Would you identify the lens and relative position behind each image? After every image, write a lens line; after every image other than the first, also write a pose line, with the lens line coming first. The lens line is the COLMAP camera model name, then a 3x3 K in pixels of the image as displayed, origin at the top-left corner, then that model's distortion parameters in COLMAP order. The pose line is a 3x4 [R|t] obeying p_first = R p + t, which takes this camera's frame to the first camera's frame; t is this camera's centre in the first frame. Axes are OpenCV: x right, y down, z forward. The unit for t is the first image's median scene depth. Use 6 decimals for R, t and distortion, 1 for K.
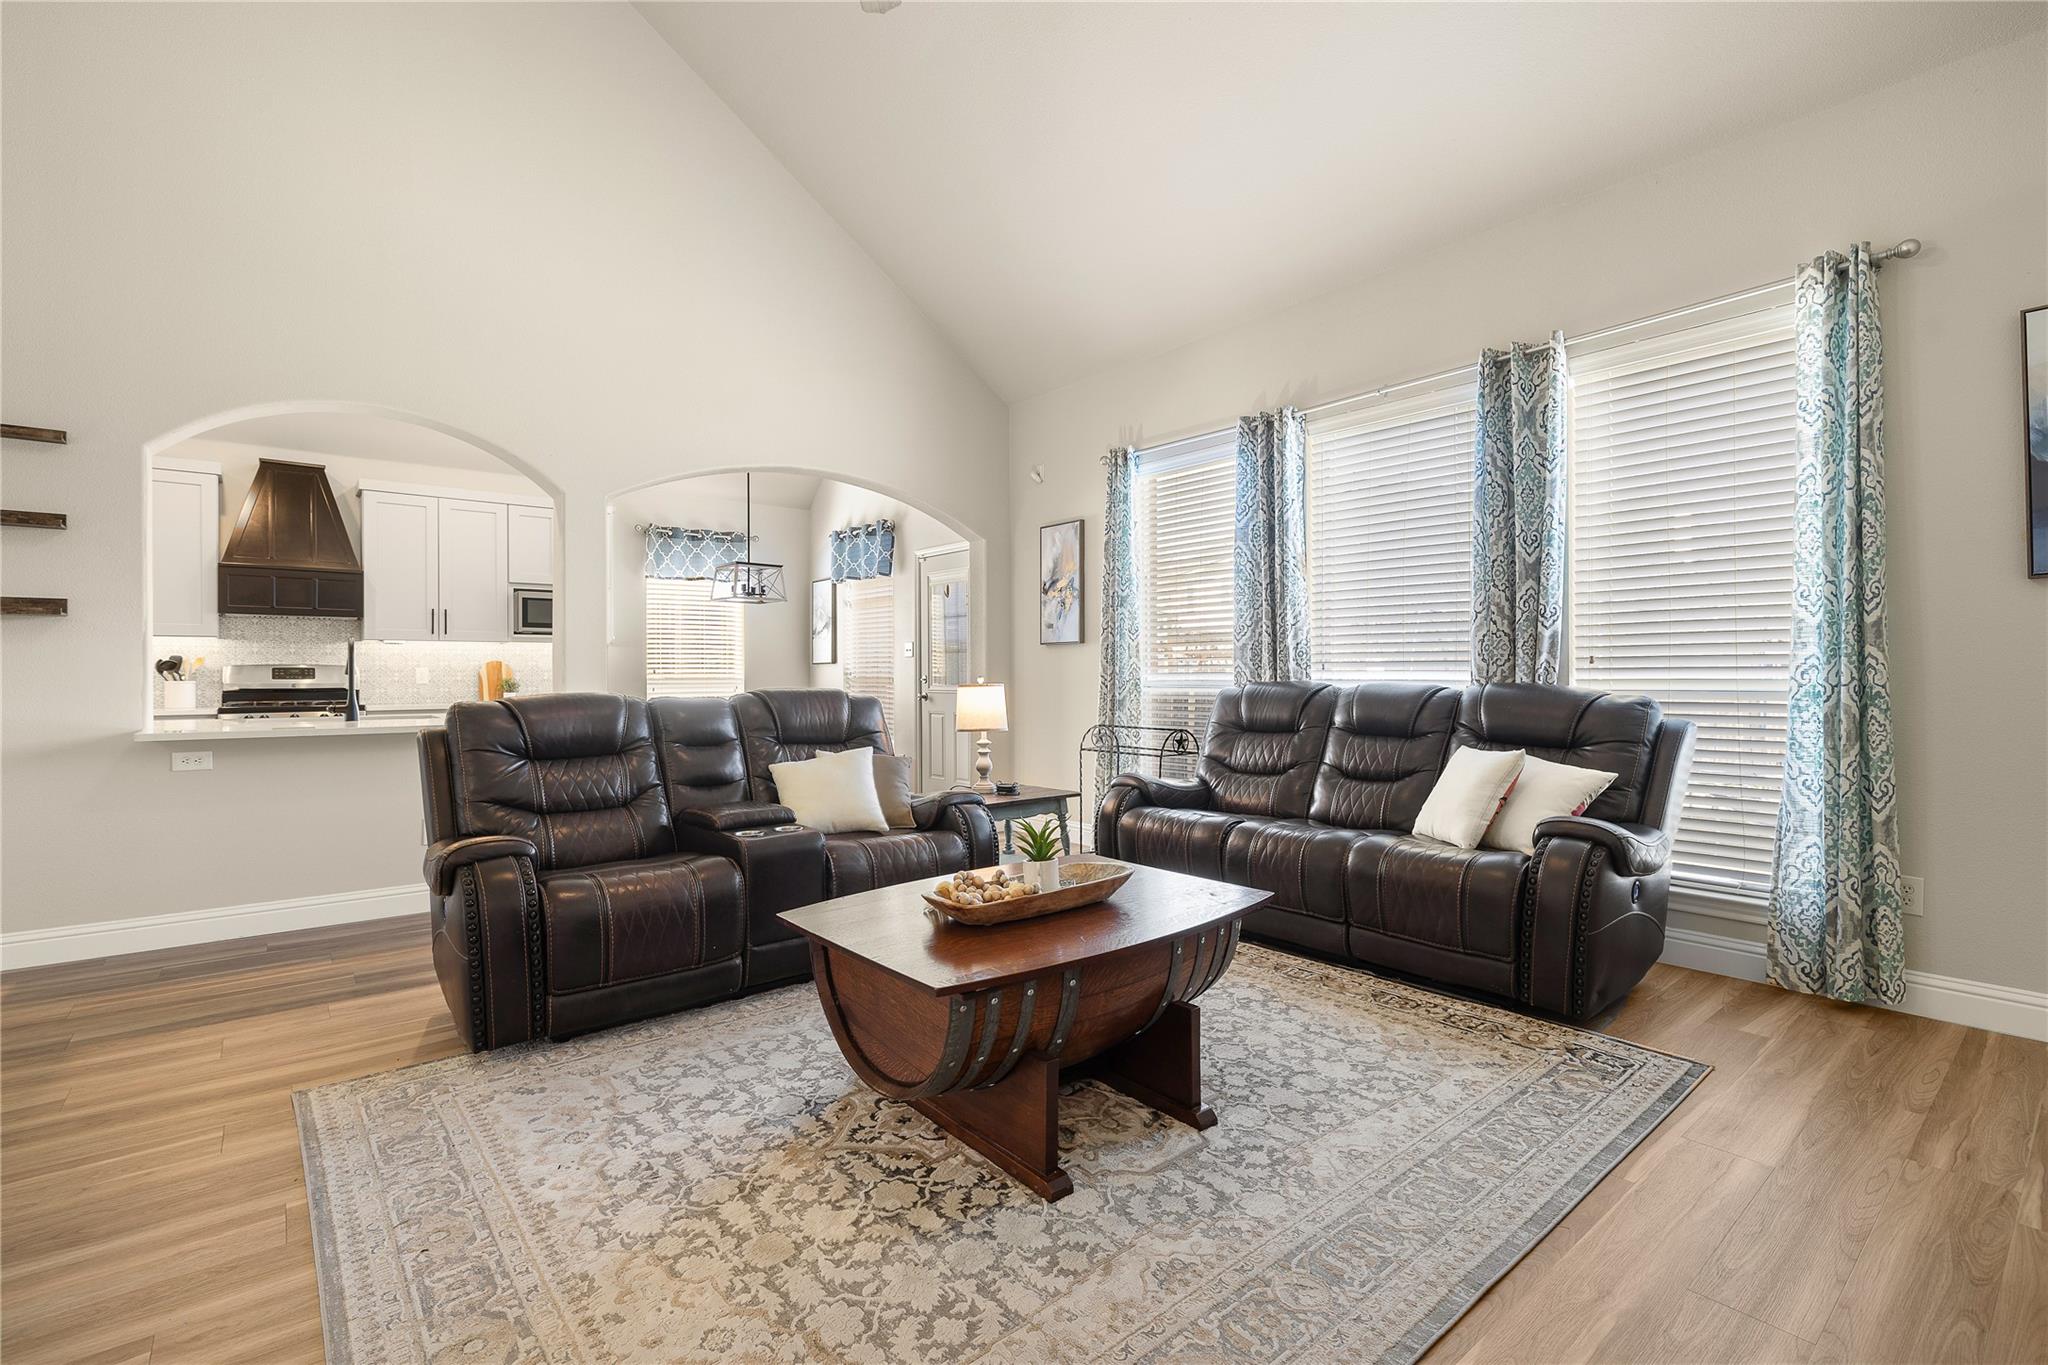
lens RADIAL K [[921.2, 0, 1031.2], [0, 921.2, 678.2], [0, 0, 1]] dist [-0.000910, 0.000367]
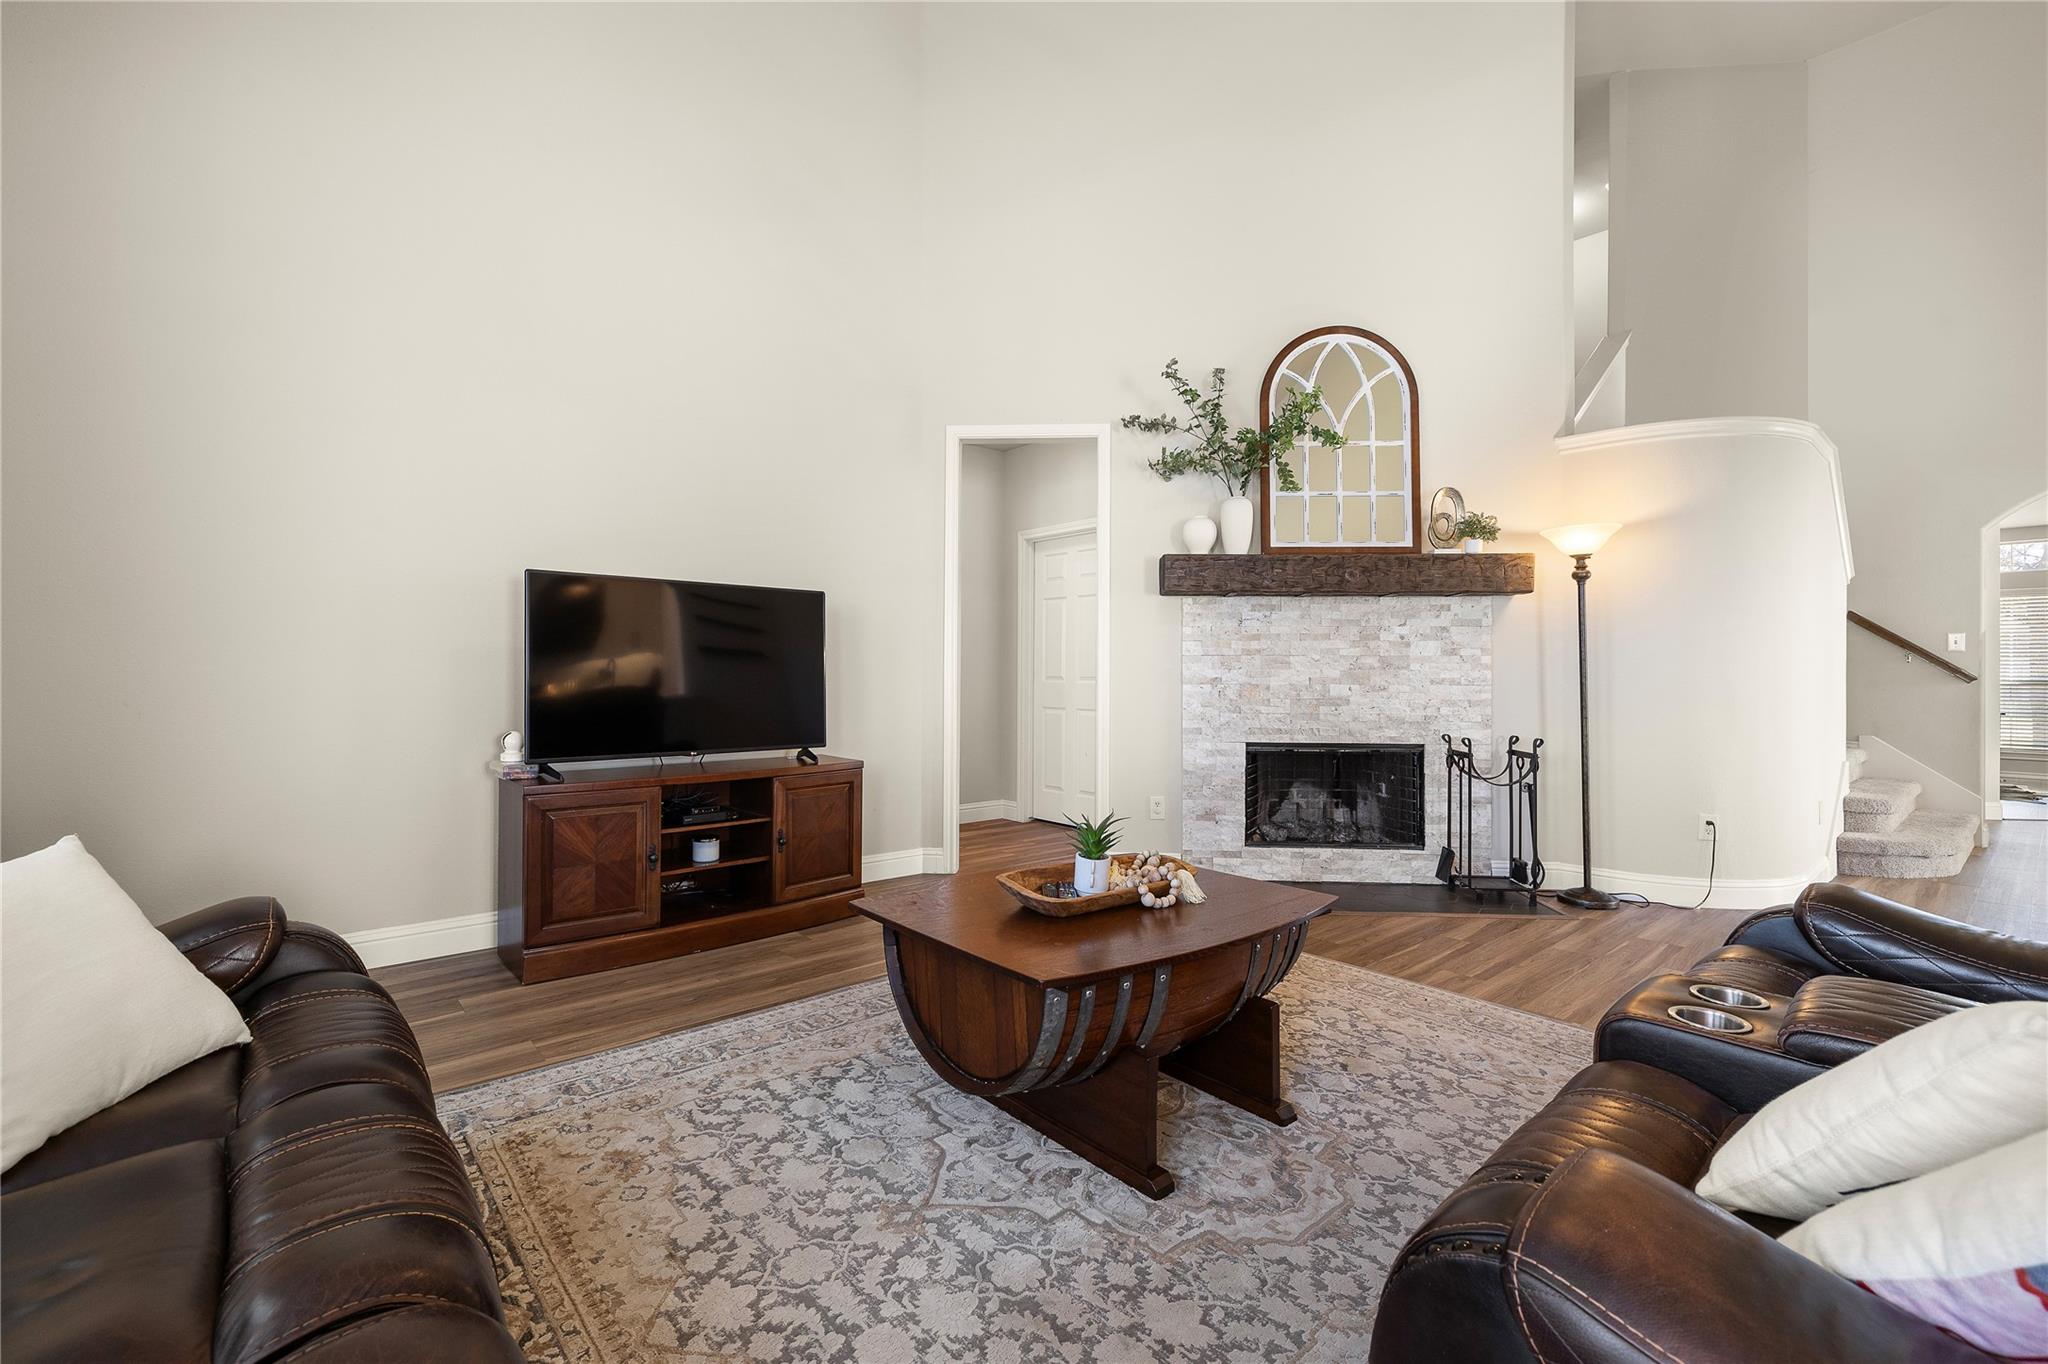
lens RADIAL K [[876.0, 0, 1020.7], [0, 876.0, 672.2], [0, 0, 1]] dist [0.001250, 0.000081]
pose [[-0.999835, -0.001702, -0.018102, 0.091367], [-0.001775, 0.999990, 0.004011, -0.005722], [0.018095, 0.004042, -0.999828, 1.678573]]
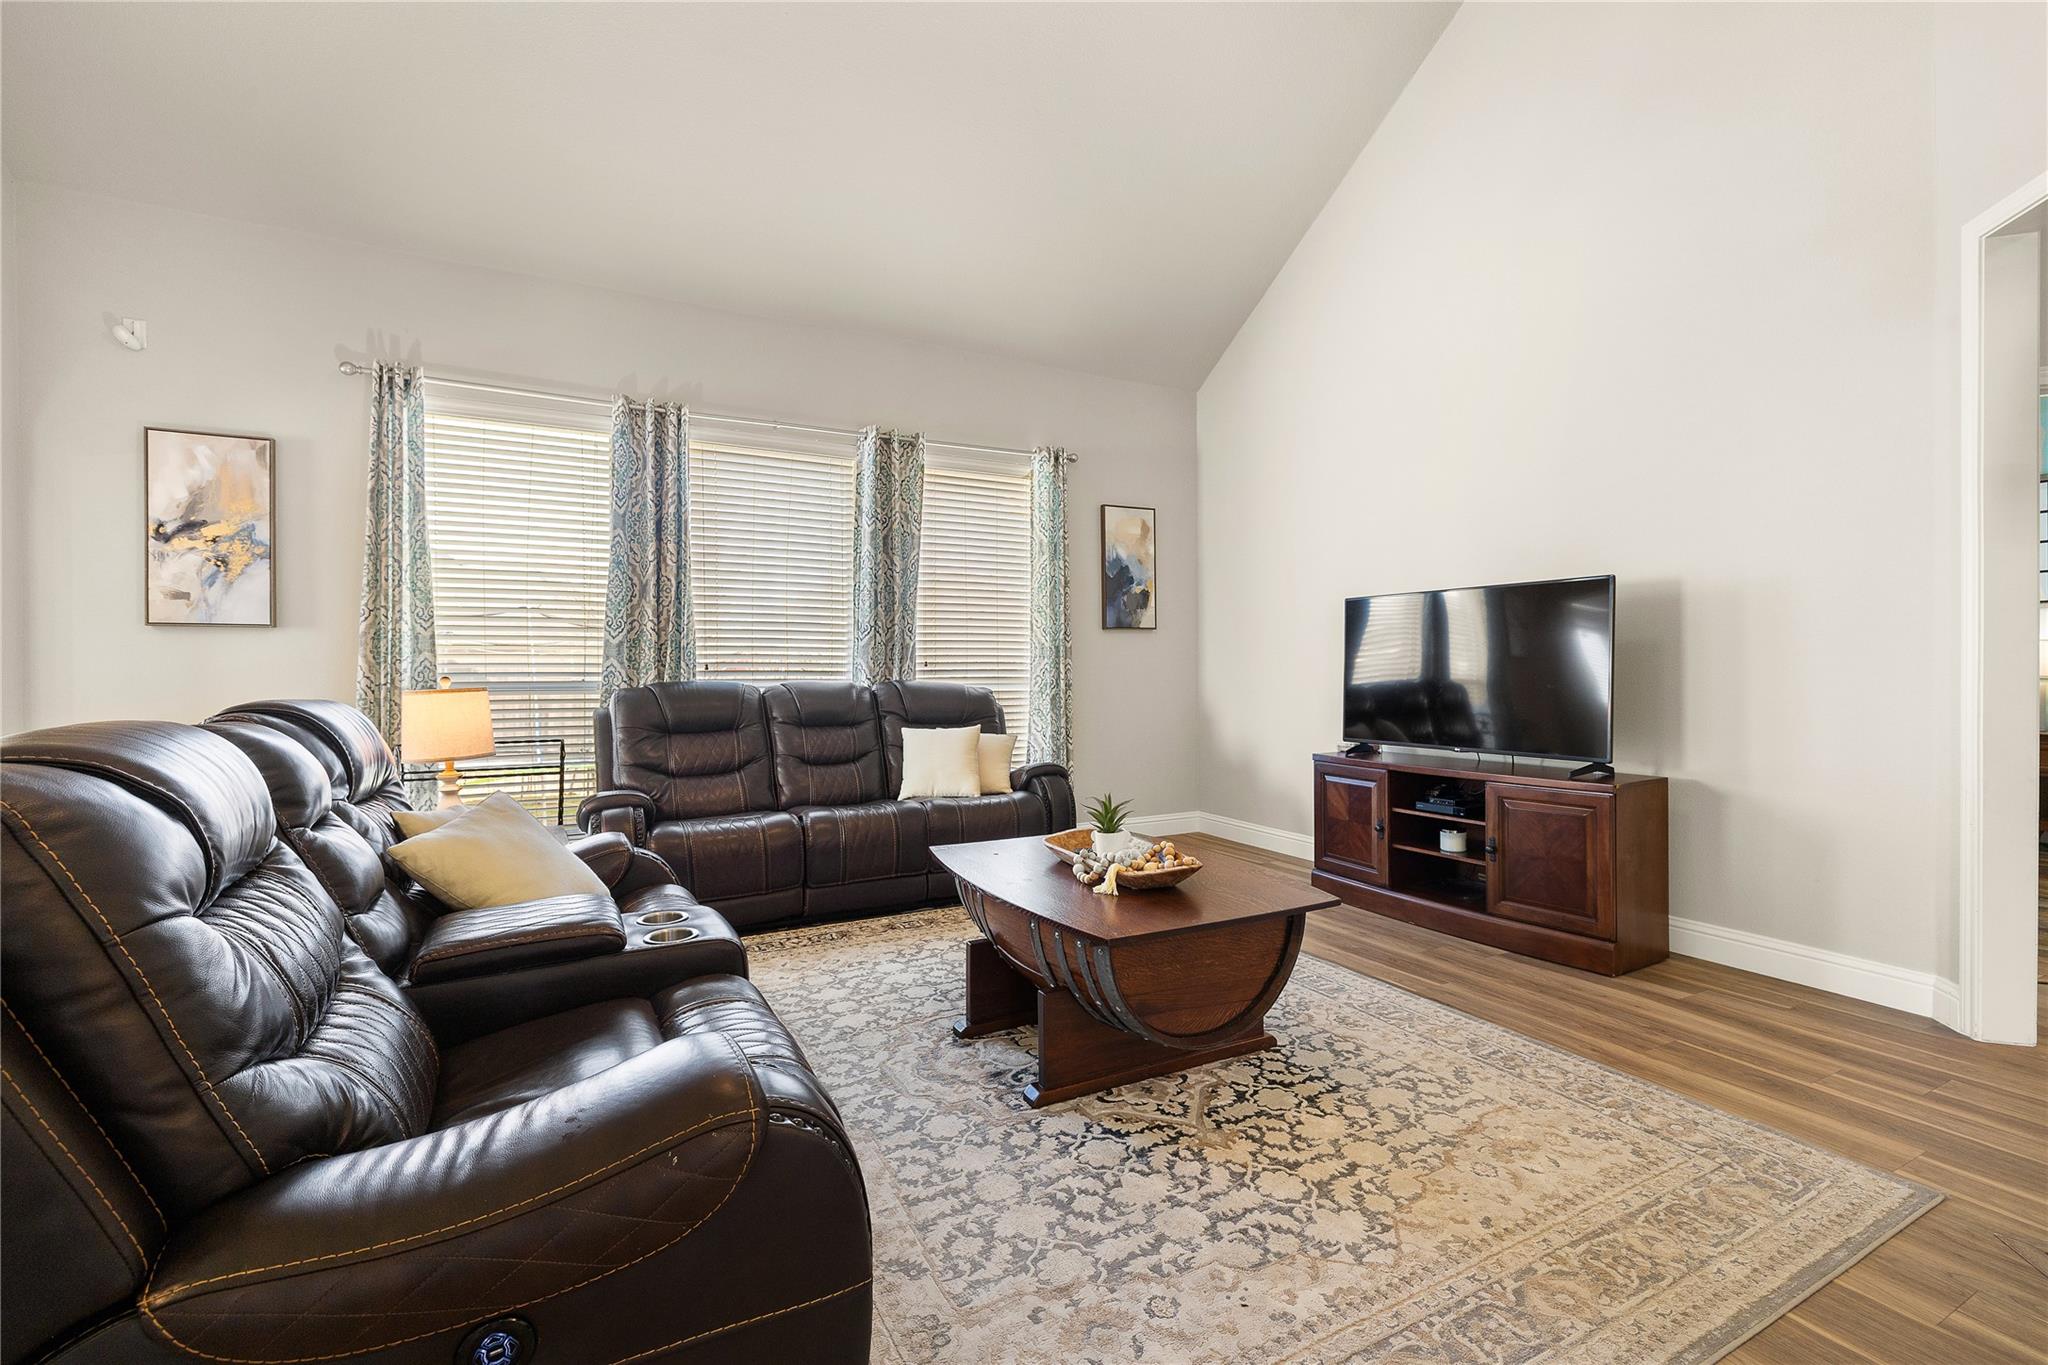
lens RADIAL K [[866.7, 0, 1010.6], [0, 866.7, 679.1], [0, 0, 1]] dist [0.001421, 0.000169]
pose [[0.217212, -0.003575, 0.976118, -0.930686], [0.007846, 0.999967, 0.001916, 0.003543], [-0.976093, 0.007242, 0.217233, 0.759952]]
